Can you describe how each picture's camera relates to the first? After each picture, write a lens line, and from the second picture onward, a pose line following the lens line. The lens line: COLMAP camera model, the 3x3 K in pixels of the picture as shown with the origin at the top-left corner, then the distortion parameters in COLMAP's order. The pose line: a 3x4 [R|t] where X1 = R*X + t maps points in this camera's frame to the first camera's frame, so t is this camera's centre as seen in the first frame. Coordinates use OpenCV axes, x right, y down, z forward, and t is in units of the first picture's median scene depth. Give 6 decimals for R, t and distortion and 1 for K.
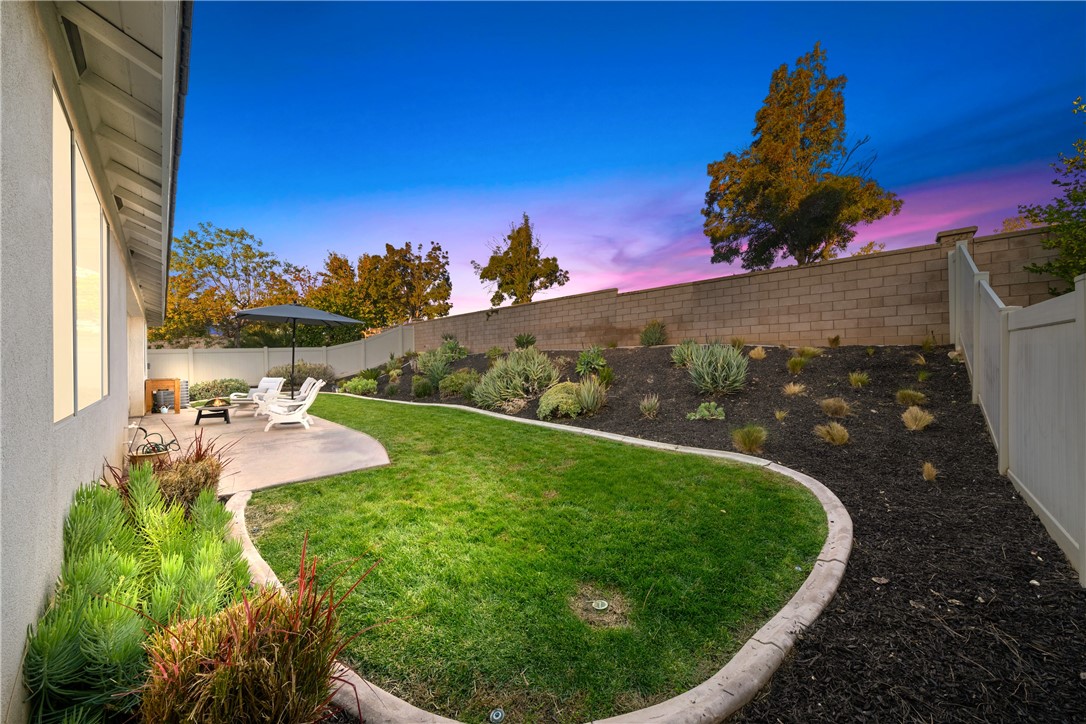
lens RADIAL K [[369.4, 0, 537.5], [0, 369.4, 365.1], [0, 0, 1]] dist [-0.008023, -0.000069]
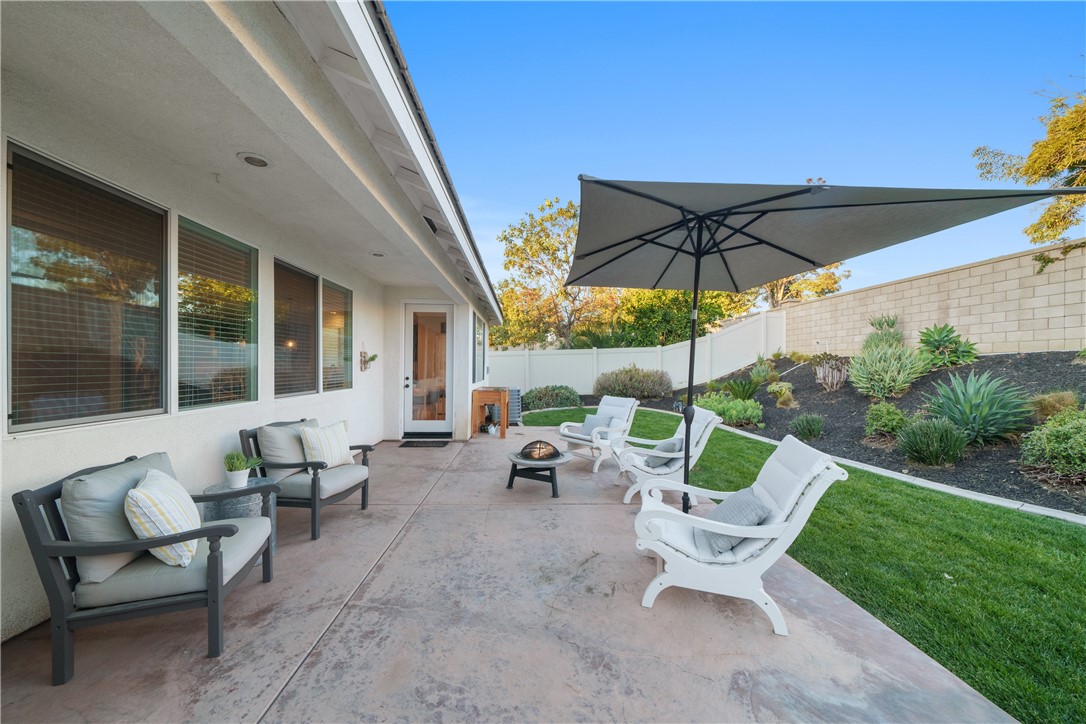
lens RADIAL K [[369.4, 0, 537.5], [0, 369.4, 365.1], [0, 0, 1]] dist [-0.008023, -0.000069]
pose [[0.724903, 0.013737, -0.688714, -0.430865], [-0.017544, 0.999845, 0.001477, -0.014695], [0.688628, 0.011012, 0.725031, 0.514824]]
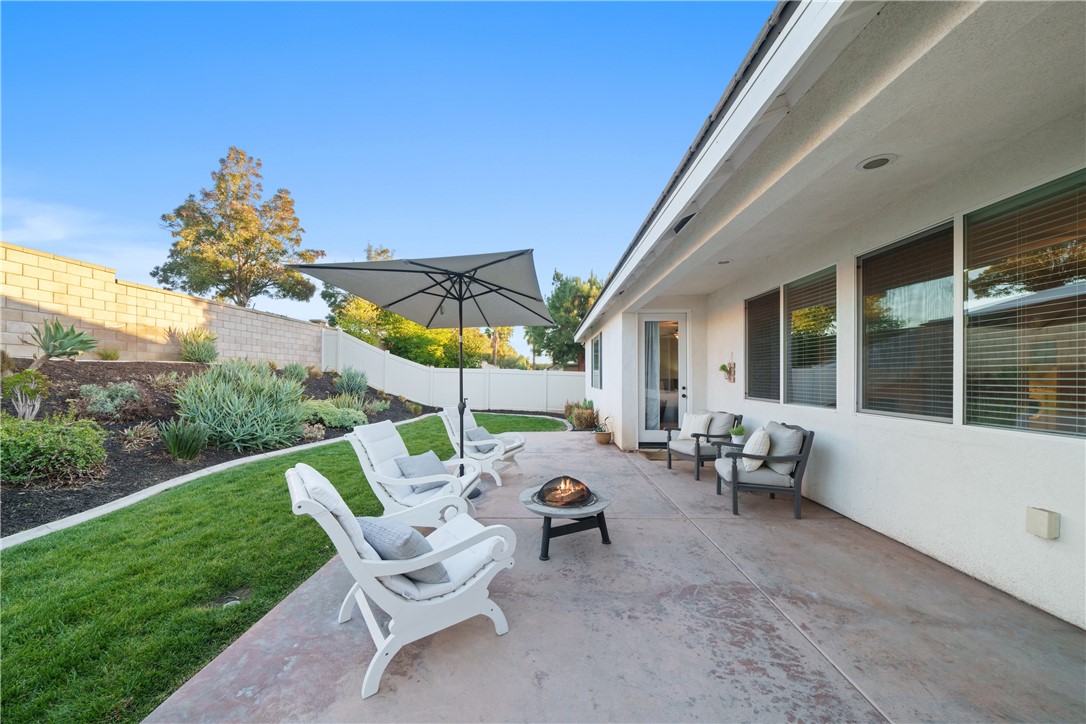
lens RADIAL K [[376.0, 0, 546.5], [0, 376.0, 375.5], [0, 0, 1]] dist [-0.006492, -0.000054]
pose [[-0.693810, 0.012686, 0.720046, -0.988602], [0.013074, 0.999902, -0.005019, -0.010489], [-0.720039, 0.005931, -0.693908, 1.108618]]
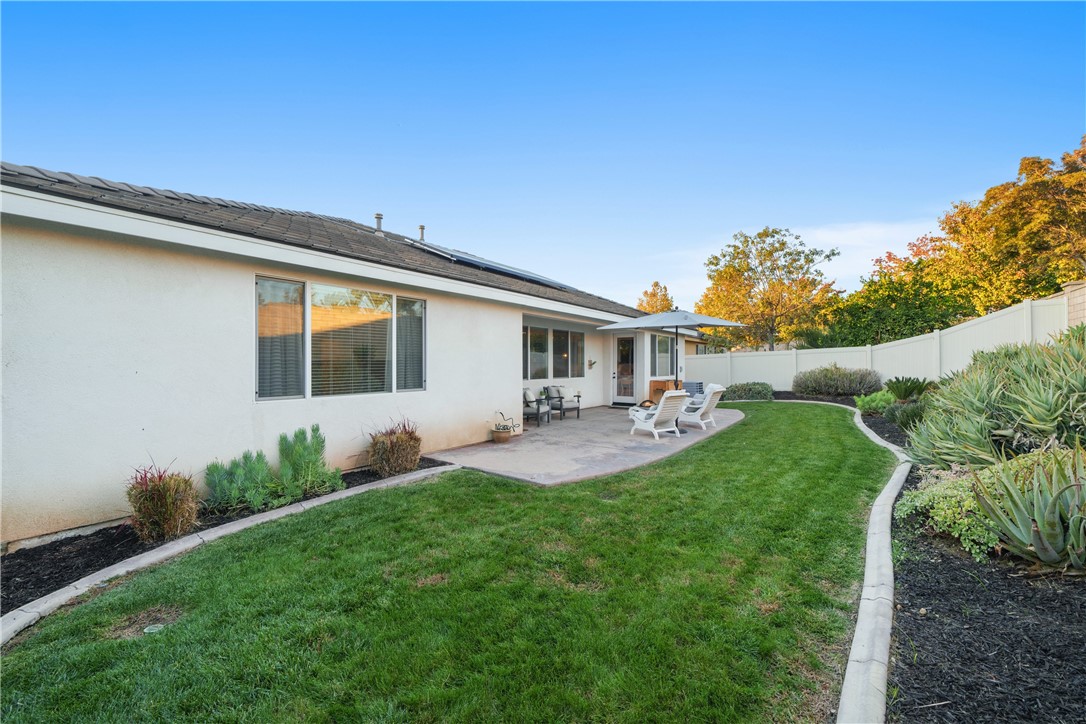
lens RADIAL K [[410.3, 0, 538.5], [0, 410.3, 366.8], [0, 0, 1]] dist [-0.004545, -0.000135]
pose [[0.102575, 0.013297, -0.994636, 0.327381], [-0.003424, 0.999909, 0.013015, -0.025731], [0.994719, 0.002071, 0.102611, 0.434235]]
